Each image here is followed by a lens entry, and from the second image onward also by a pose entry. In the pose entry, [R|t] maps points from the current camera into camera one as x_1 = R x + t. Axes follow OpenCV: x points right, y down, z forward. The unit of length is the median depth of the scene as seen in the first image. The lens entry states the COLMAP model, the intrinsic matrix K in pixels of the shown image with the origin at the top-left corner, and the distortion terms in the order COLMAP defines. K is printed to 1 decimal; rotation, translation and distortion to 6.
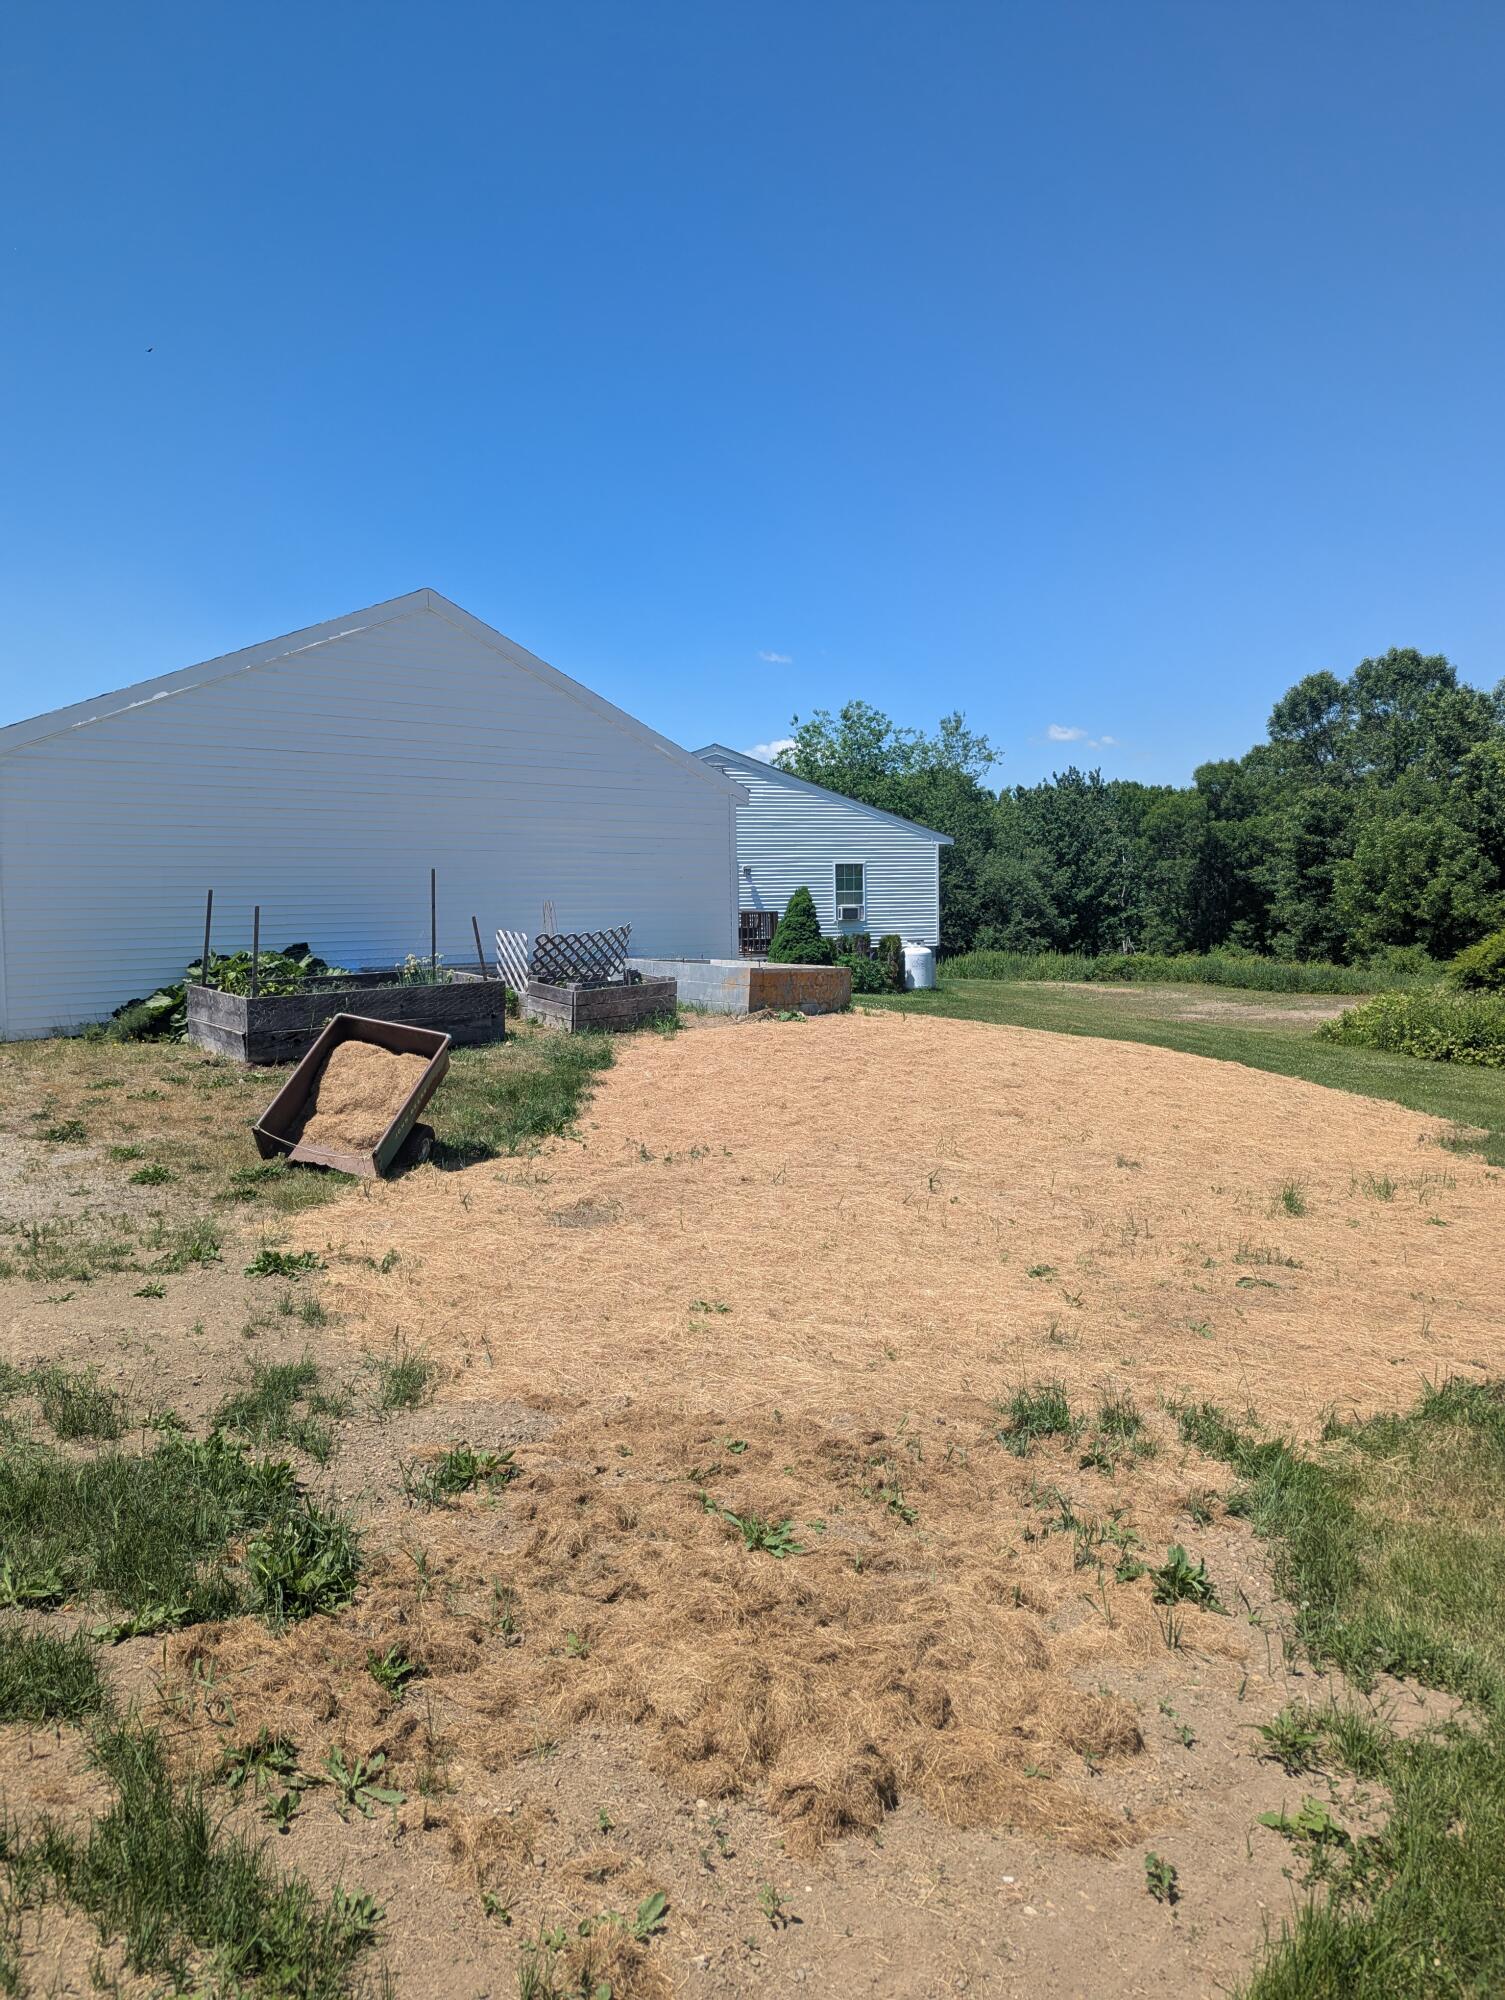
lens RADIAL K [[1398.2, 0, 752.5], [0, 1398.2, 1000.0], [0, 0, 1]] dist [0.060707, -0.061294]
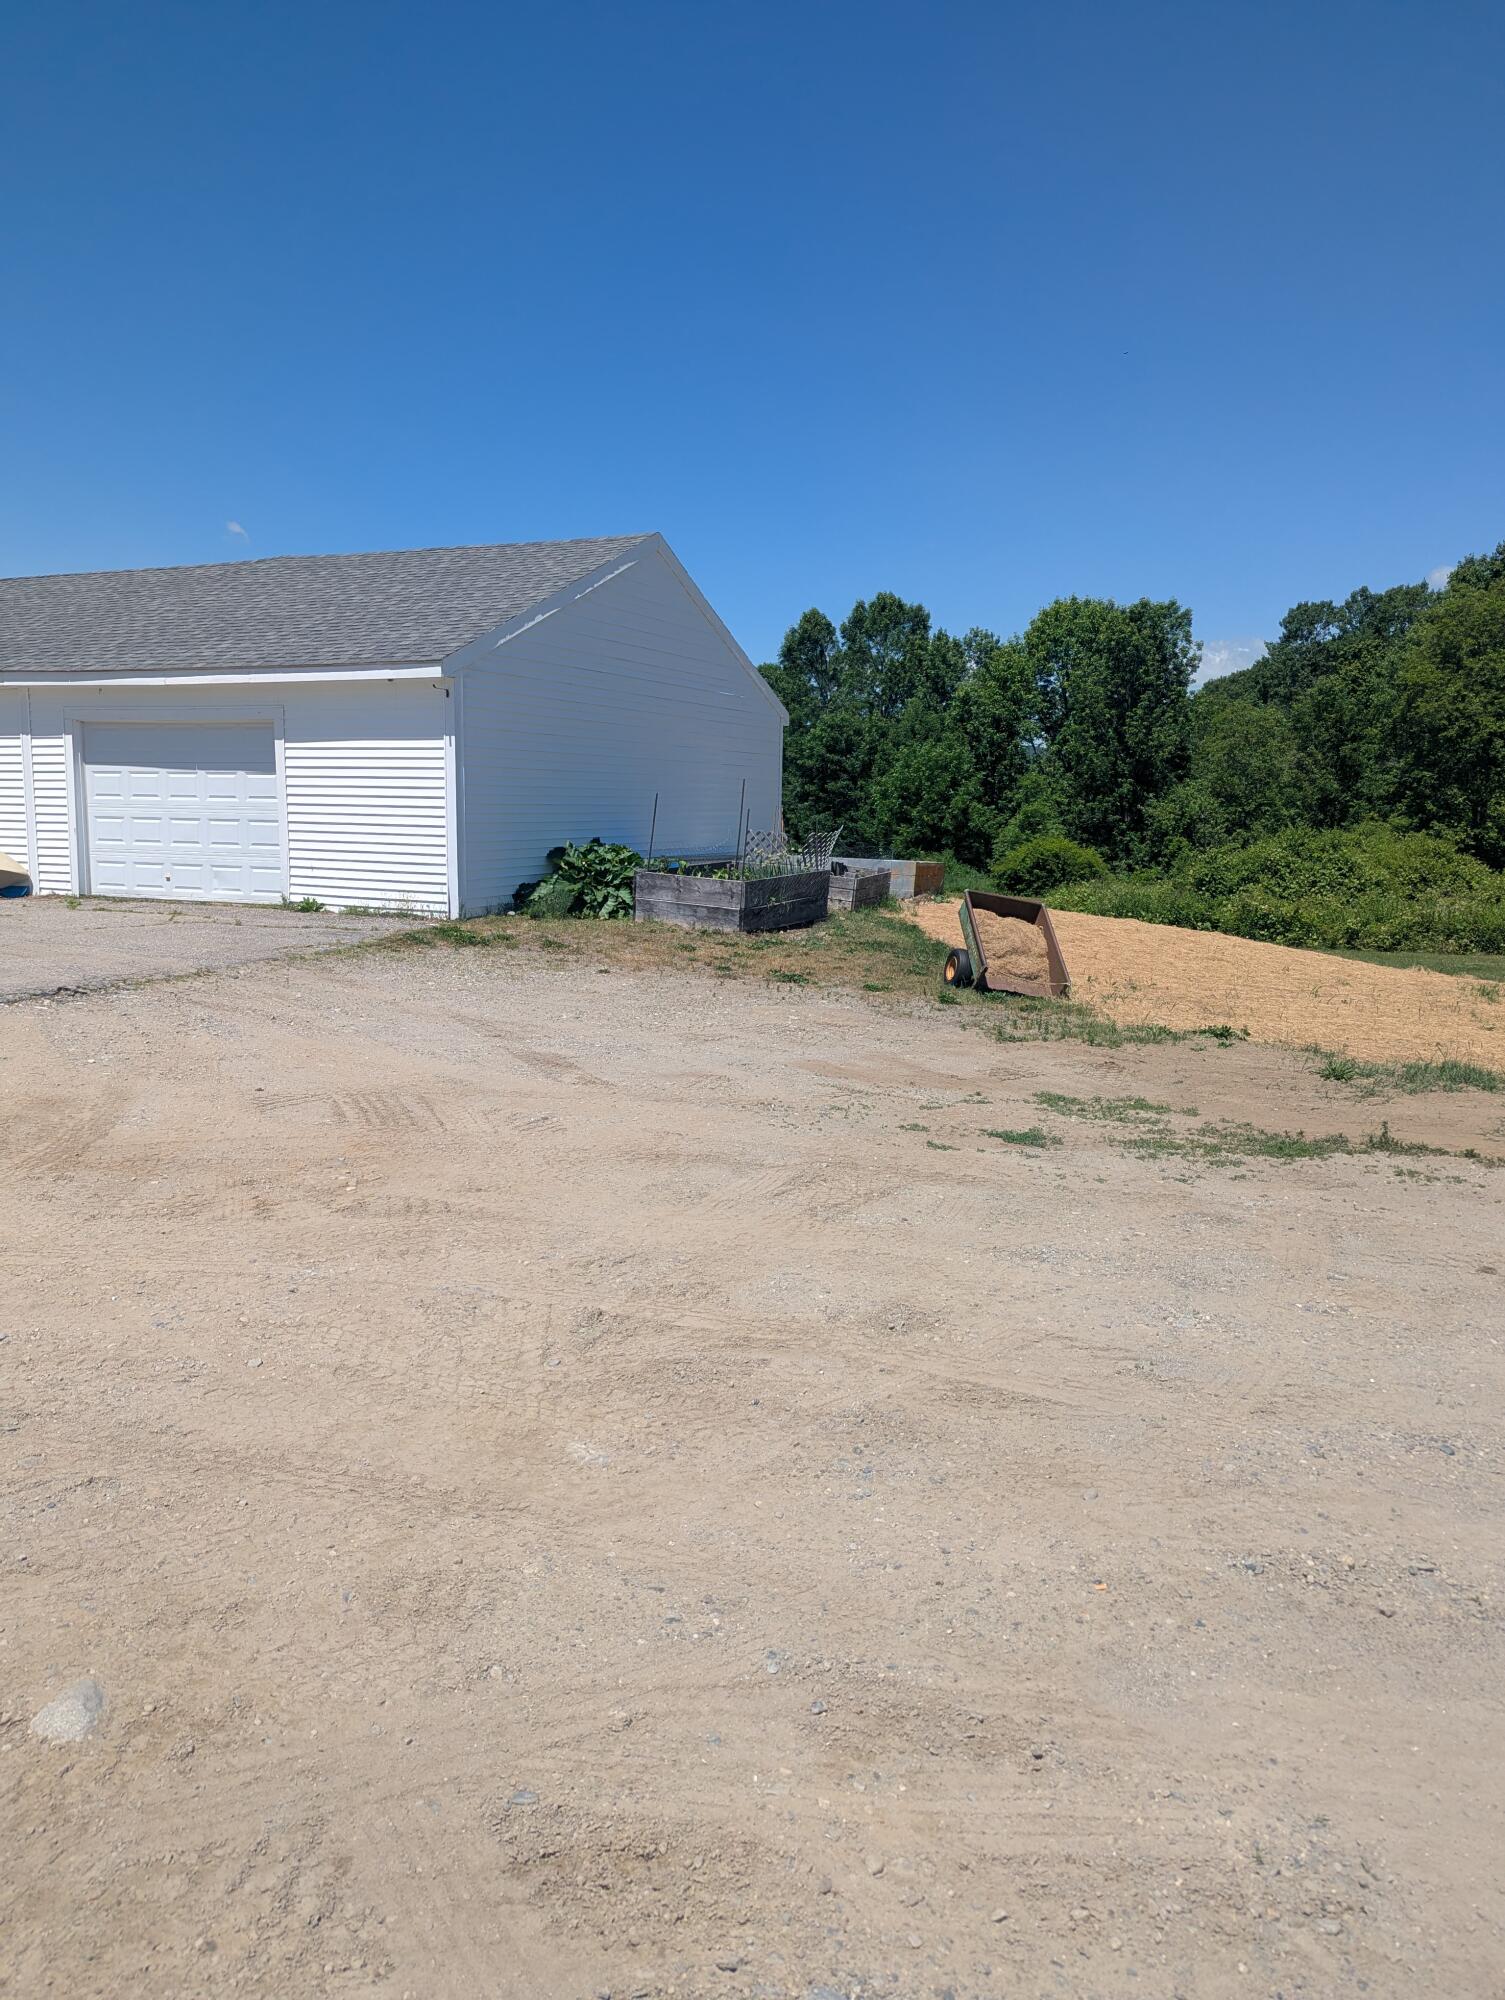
lens RADIAL K [[1416.5, 0, 752.5], [0, 1416.5, 1000.0], [0, 0, 1]] dist [0.004447, -0.020821]
pose [[0.906252, -0.038465, 0.420984, -0.192164], [0.010759, 0.997628, 0.067992, 0.004007], [-0.422600, -0.057089, 0.904516, -0.031969]]
